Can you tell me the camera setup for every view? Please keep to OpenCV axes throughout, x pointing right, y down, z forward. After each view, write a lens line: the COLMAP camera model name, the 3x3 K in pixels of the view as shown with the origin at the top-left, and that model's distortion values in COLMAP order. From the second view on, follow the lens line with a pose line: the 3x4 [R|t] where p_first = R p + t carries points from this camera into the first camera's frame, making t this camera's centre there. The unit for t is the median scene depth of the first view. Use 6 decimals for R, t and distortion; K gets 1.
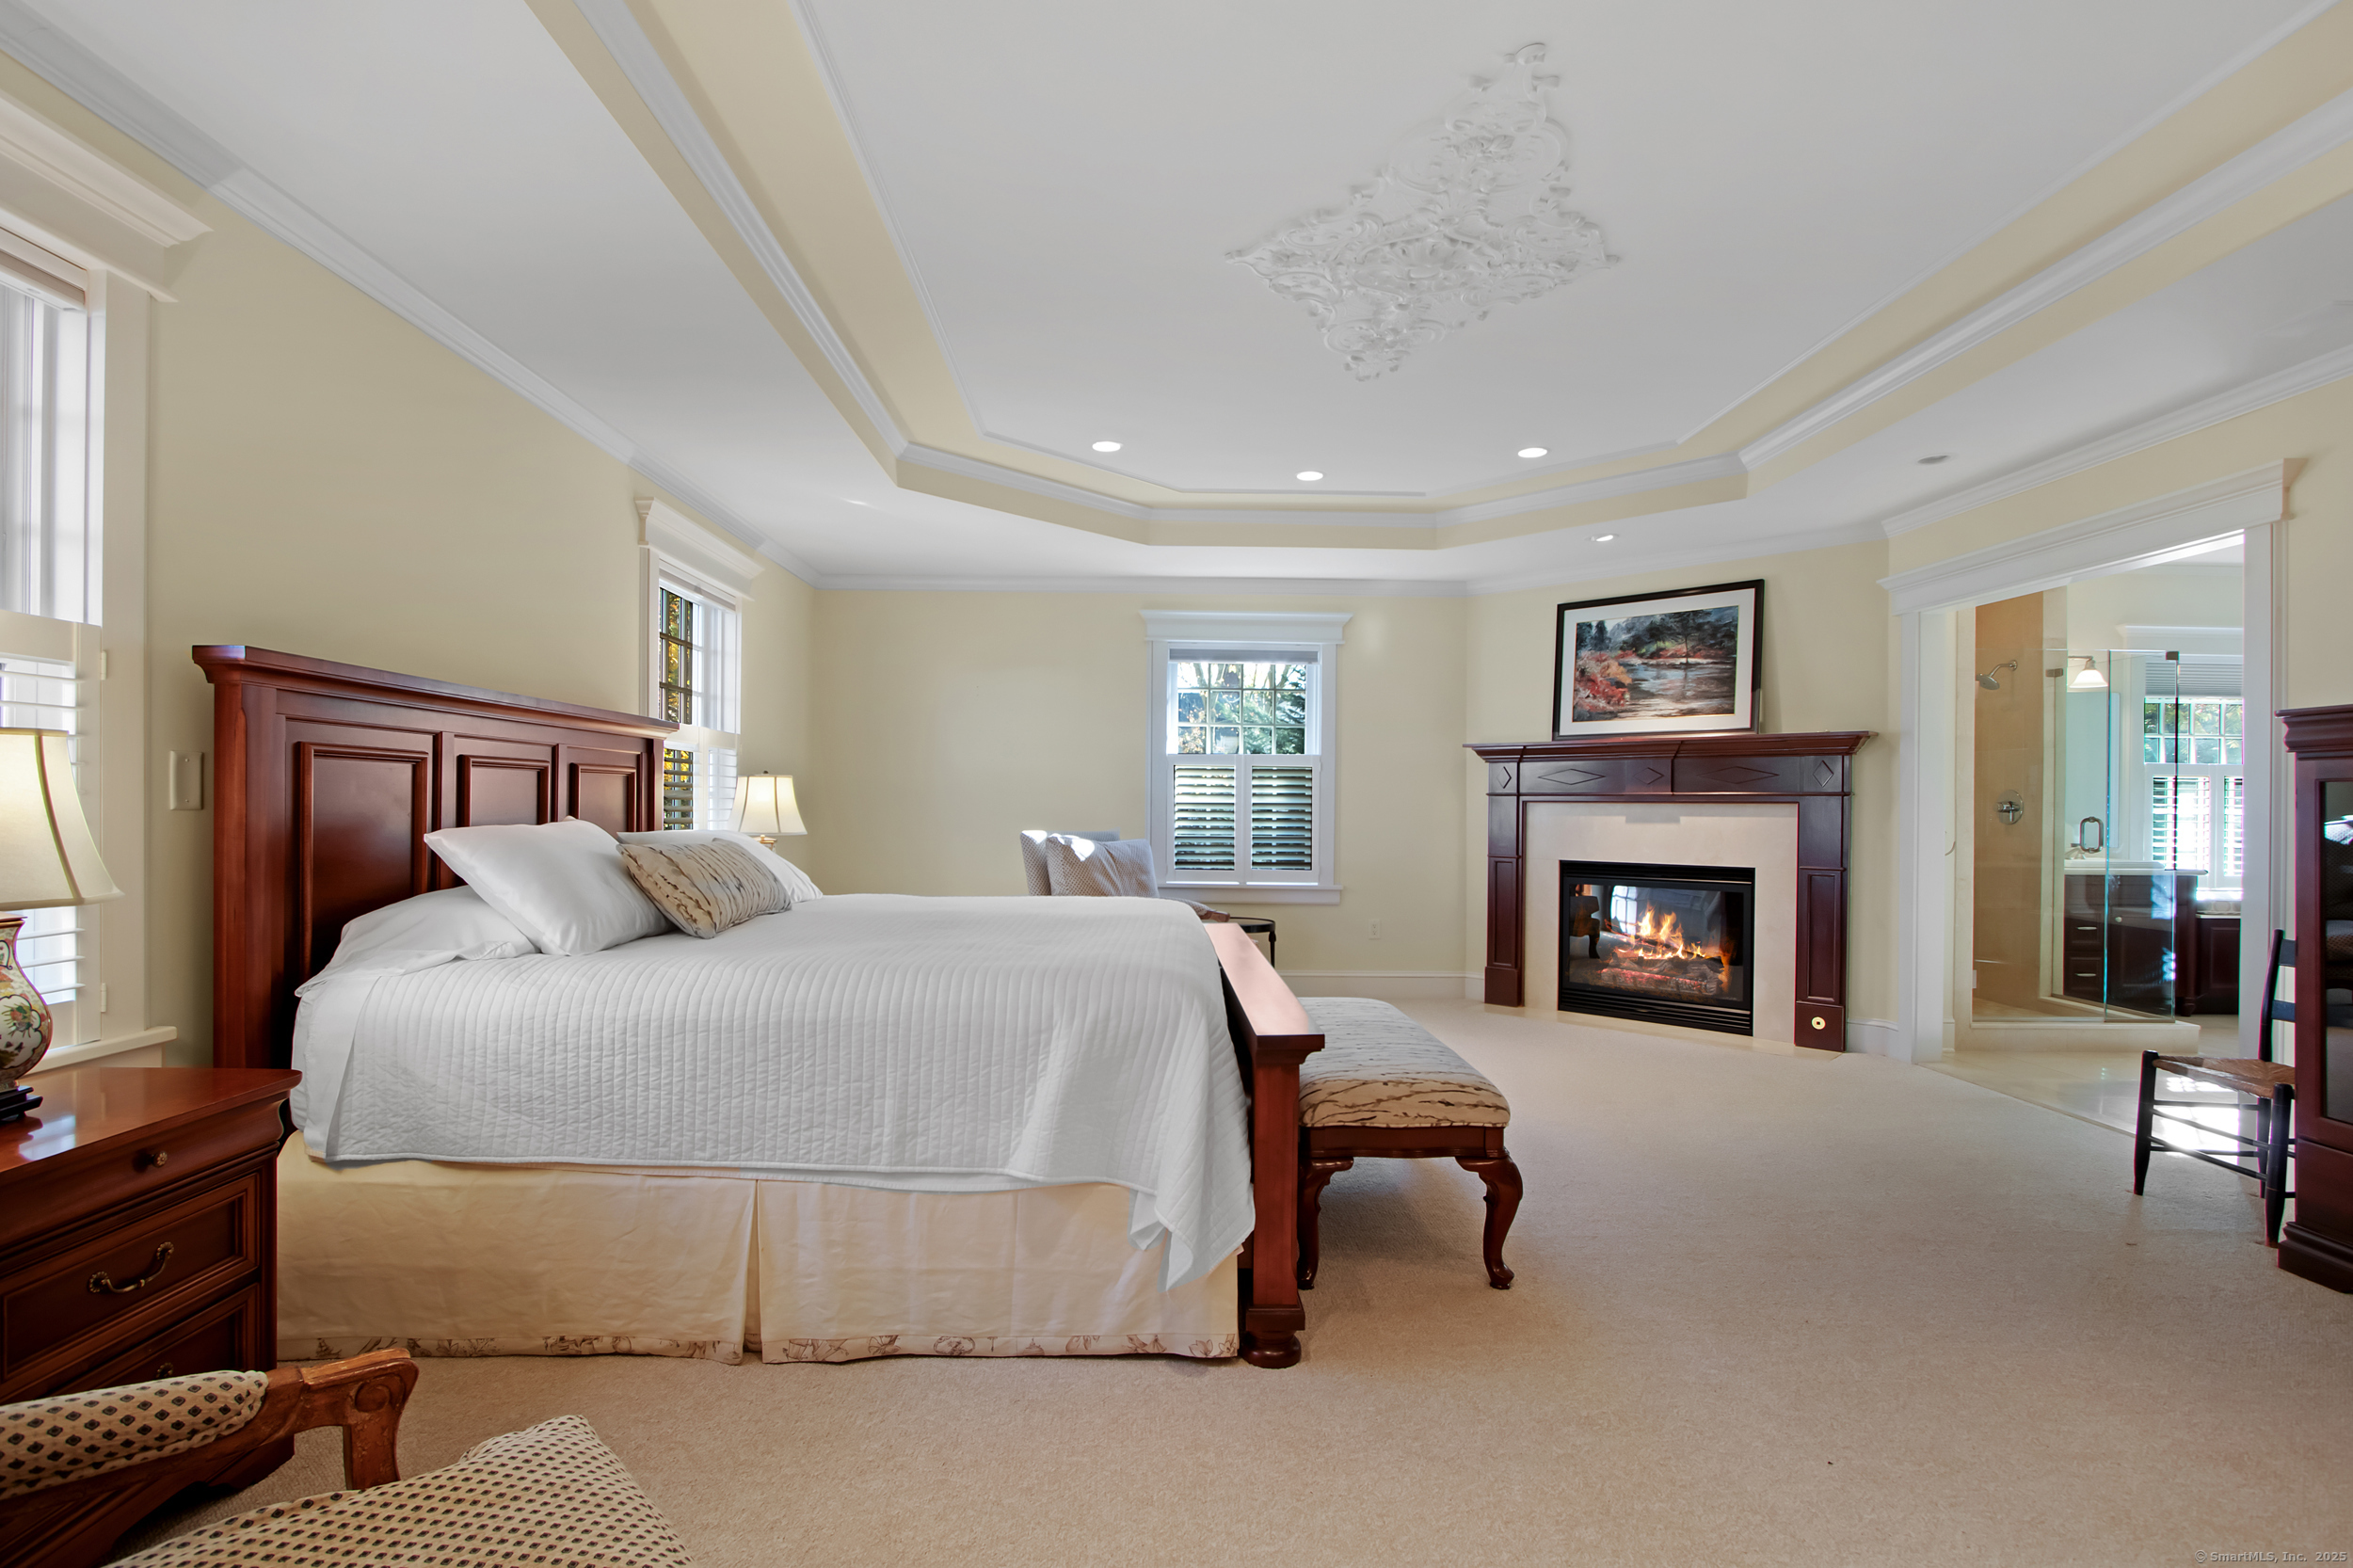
lens RADIAL K [[1131.9, 0, 1169.7], [0, 1131.9, 806.1], [0, 0, 1]] dist [-0.009022, -0.000131]
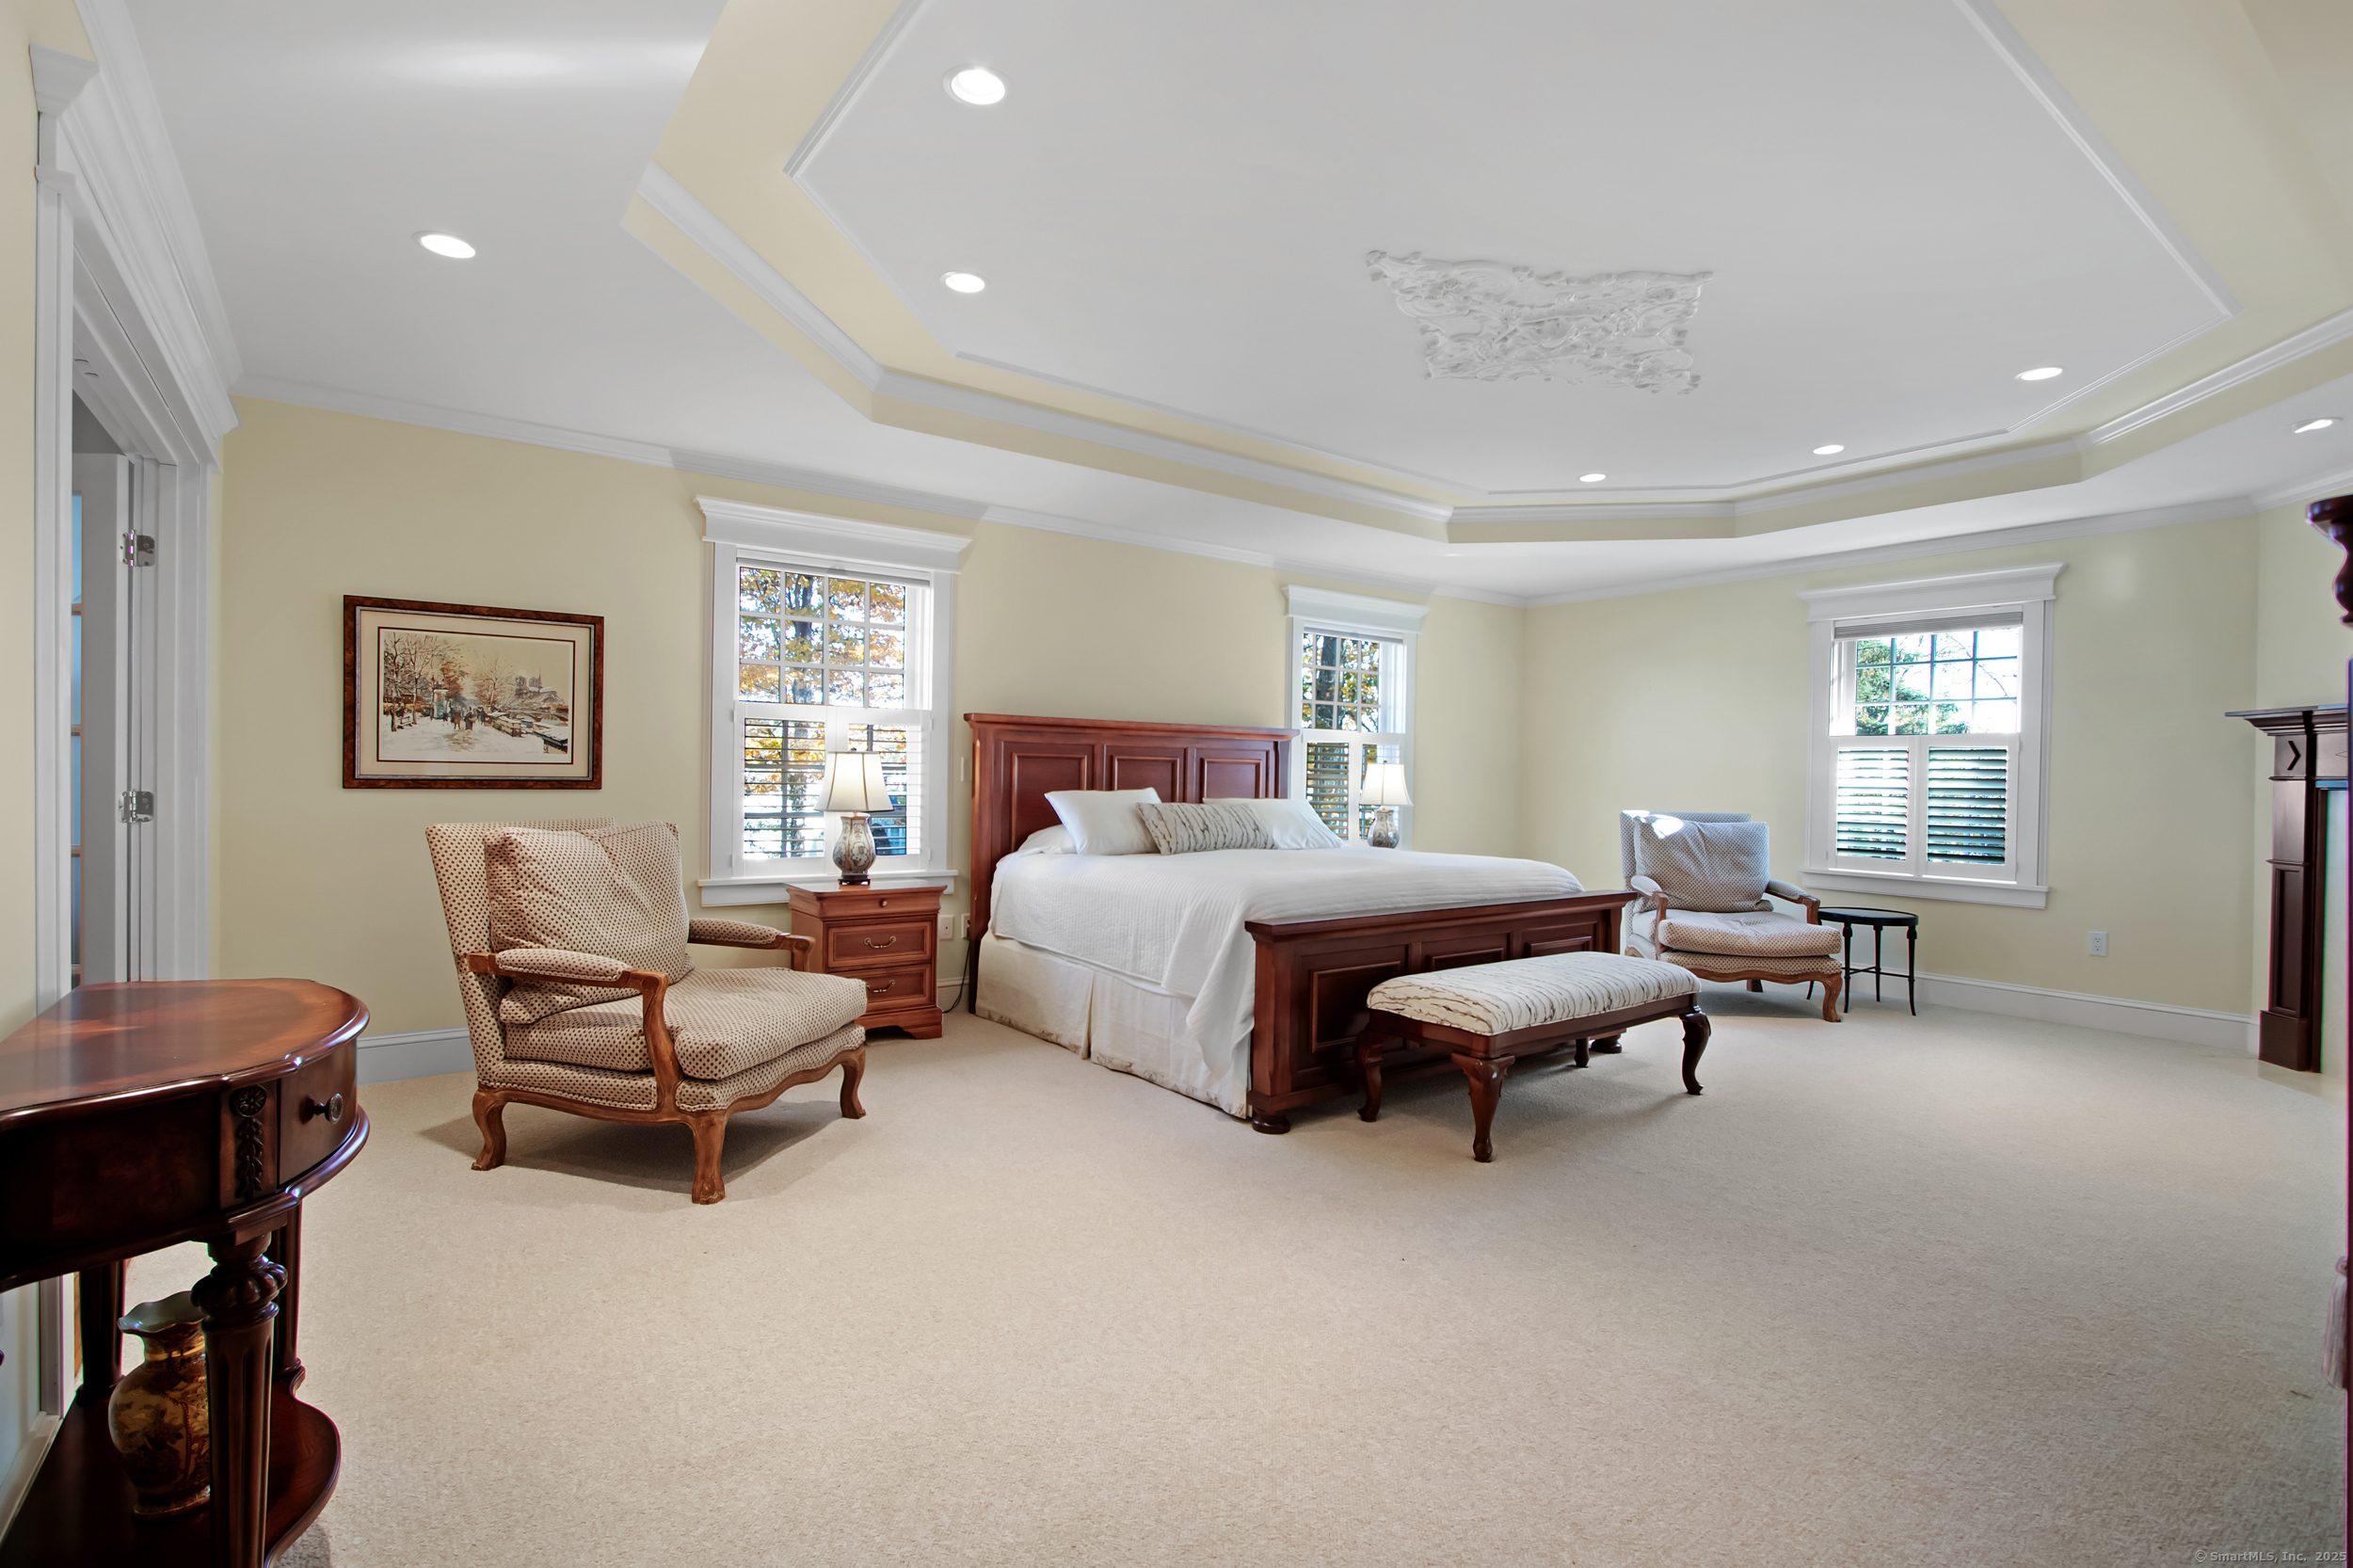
lens RADIAL K [[1117.7, 0, 1176.5], [0, 1117.7, 784.0], [0, 0, 1]] dist [-0.017158, 0.000605]
pose [[0.575524, 0.003708, -0.817777, 0.517274], [-0.011144, 0.999932, -0.003309, 0.004322], [0.817709, 0.011018, 0.575526, -0.003892]]
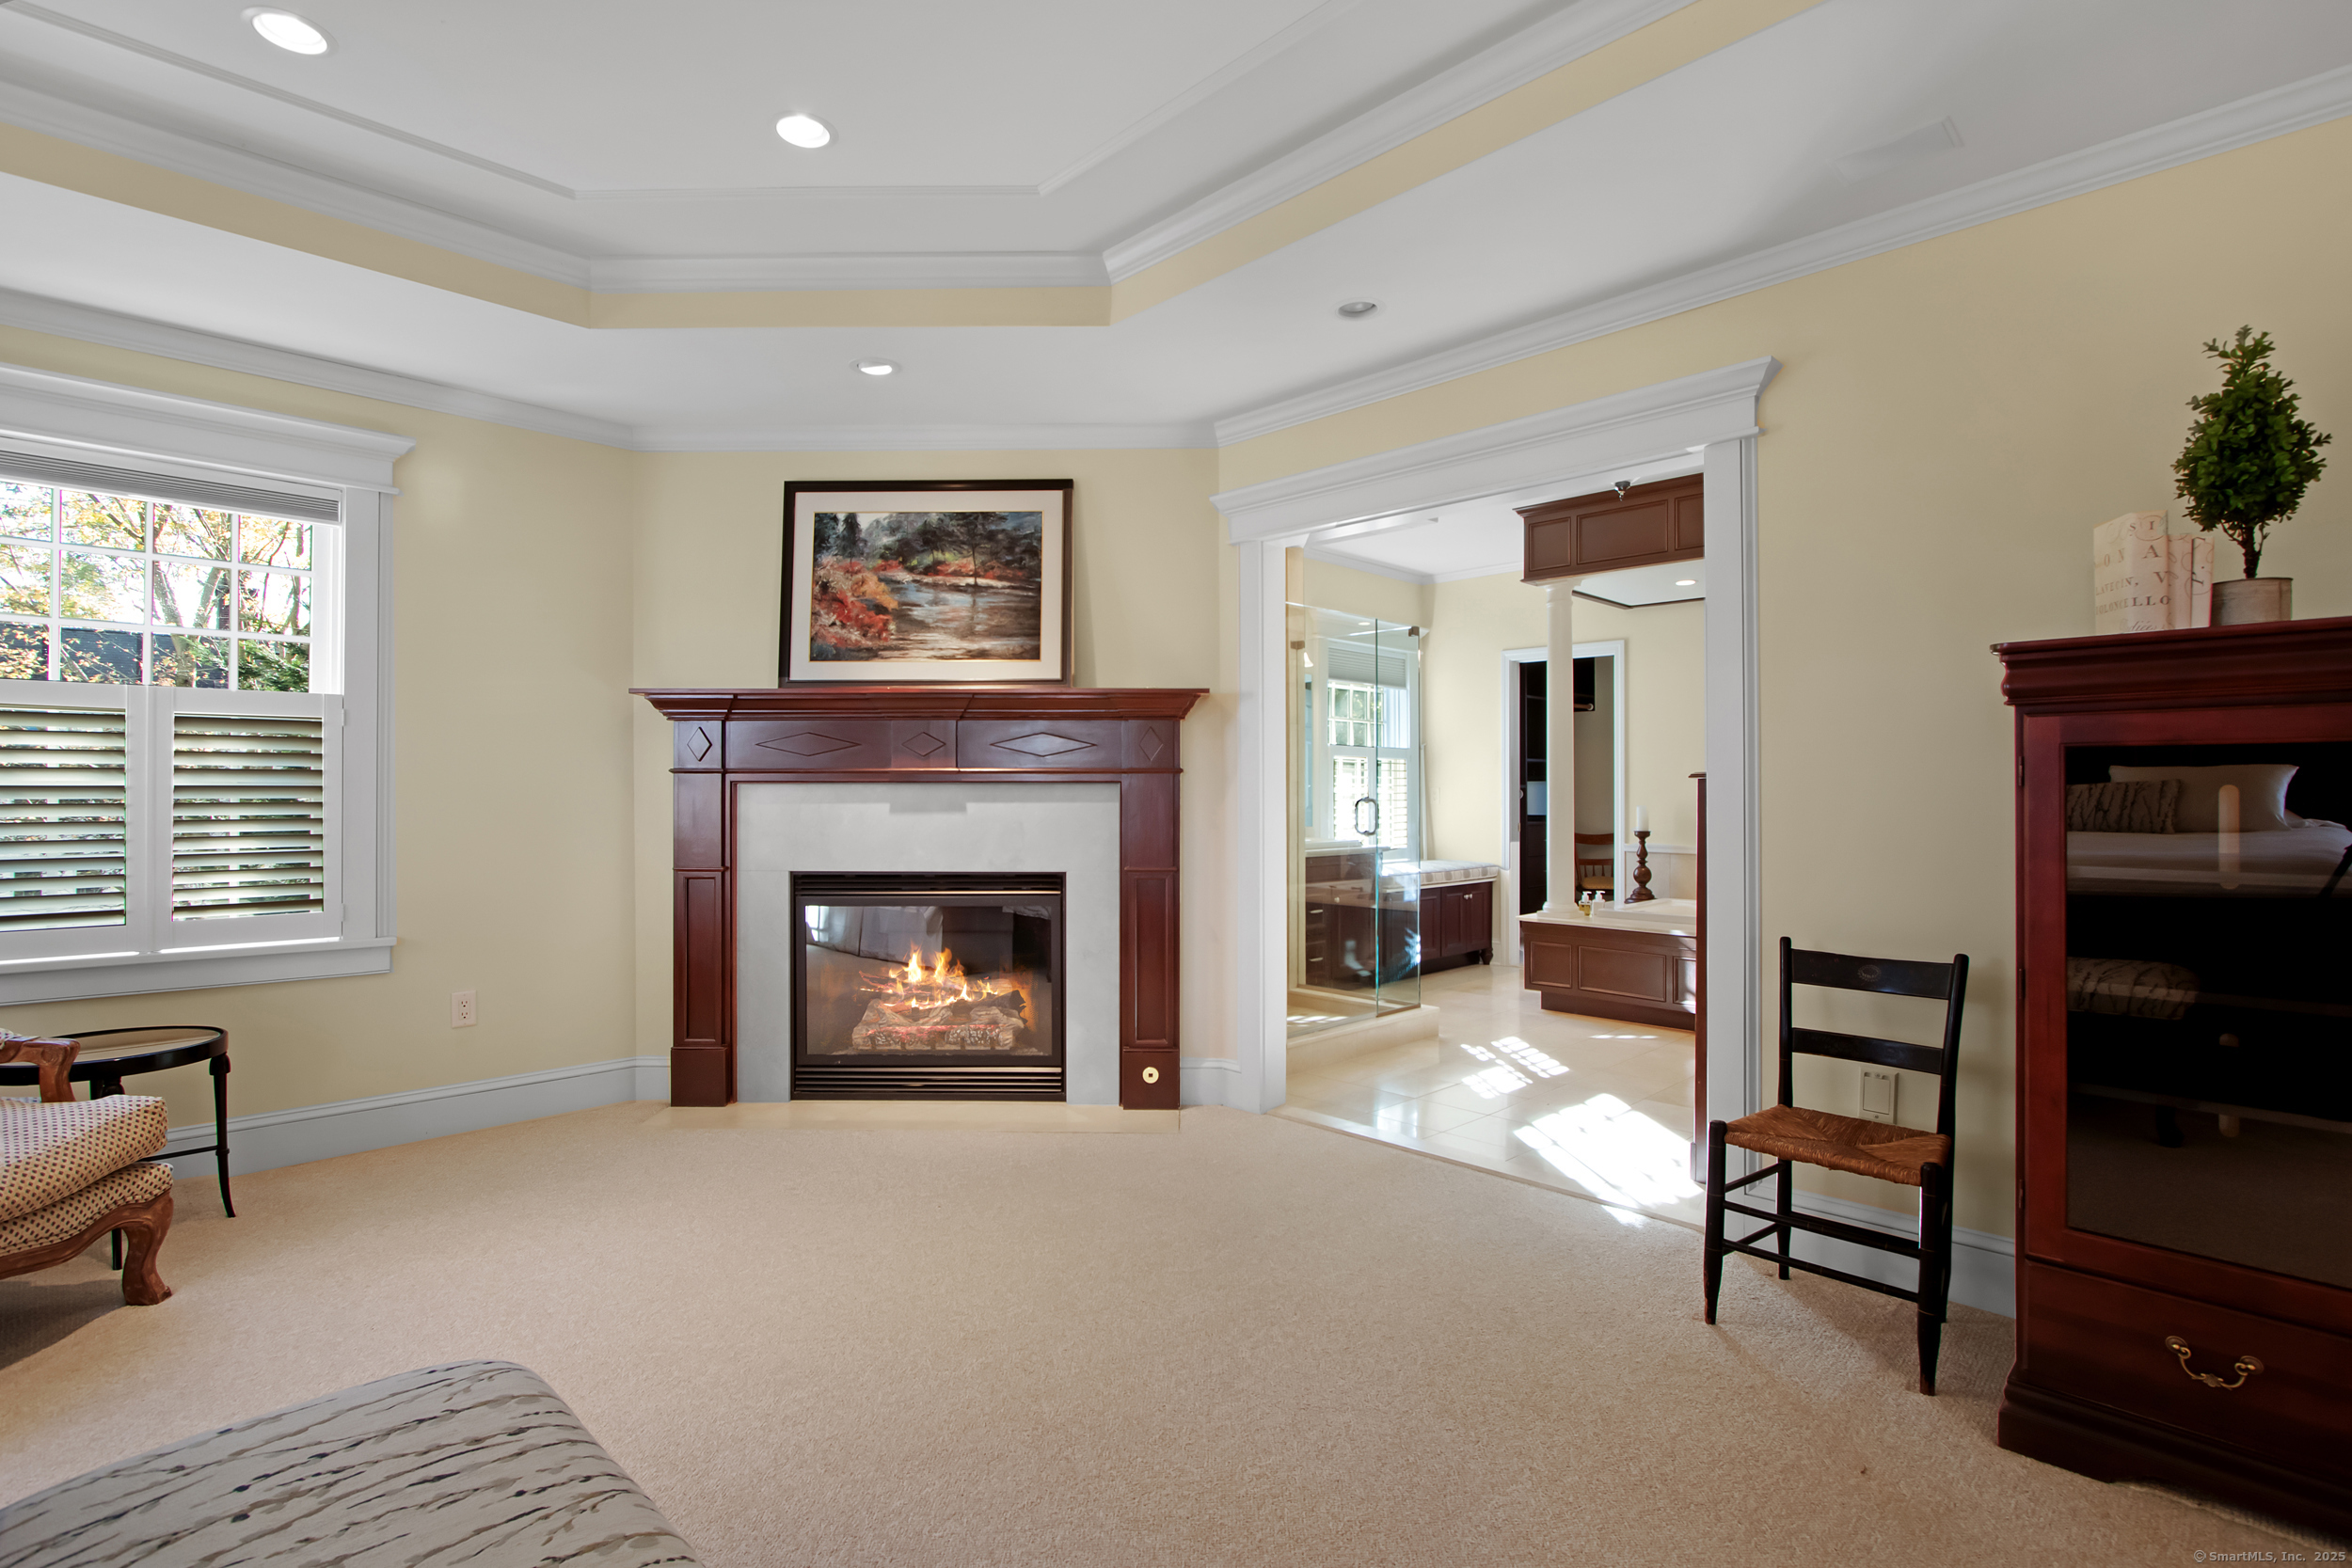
lens RADIAL K [[1117.1, 0, 1176.0], [0, 1117.1, 784.0], [0, 0, 1]] dist [-0.017158, 0.000605]
pose [[0.730921, -0.003612, 0.682452, 0.073997], [0.006202, 0.999980, -0.001350, -0.000513], [-0.682434, 0.005219, 0.730929, 0.409499]]
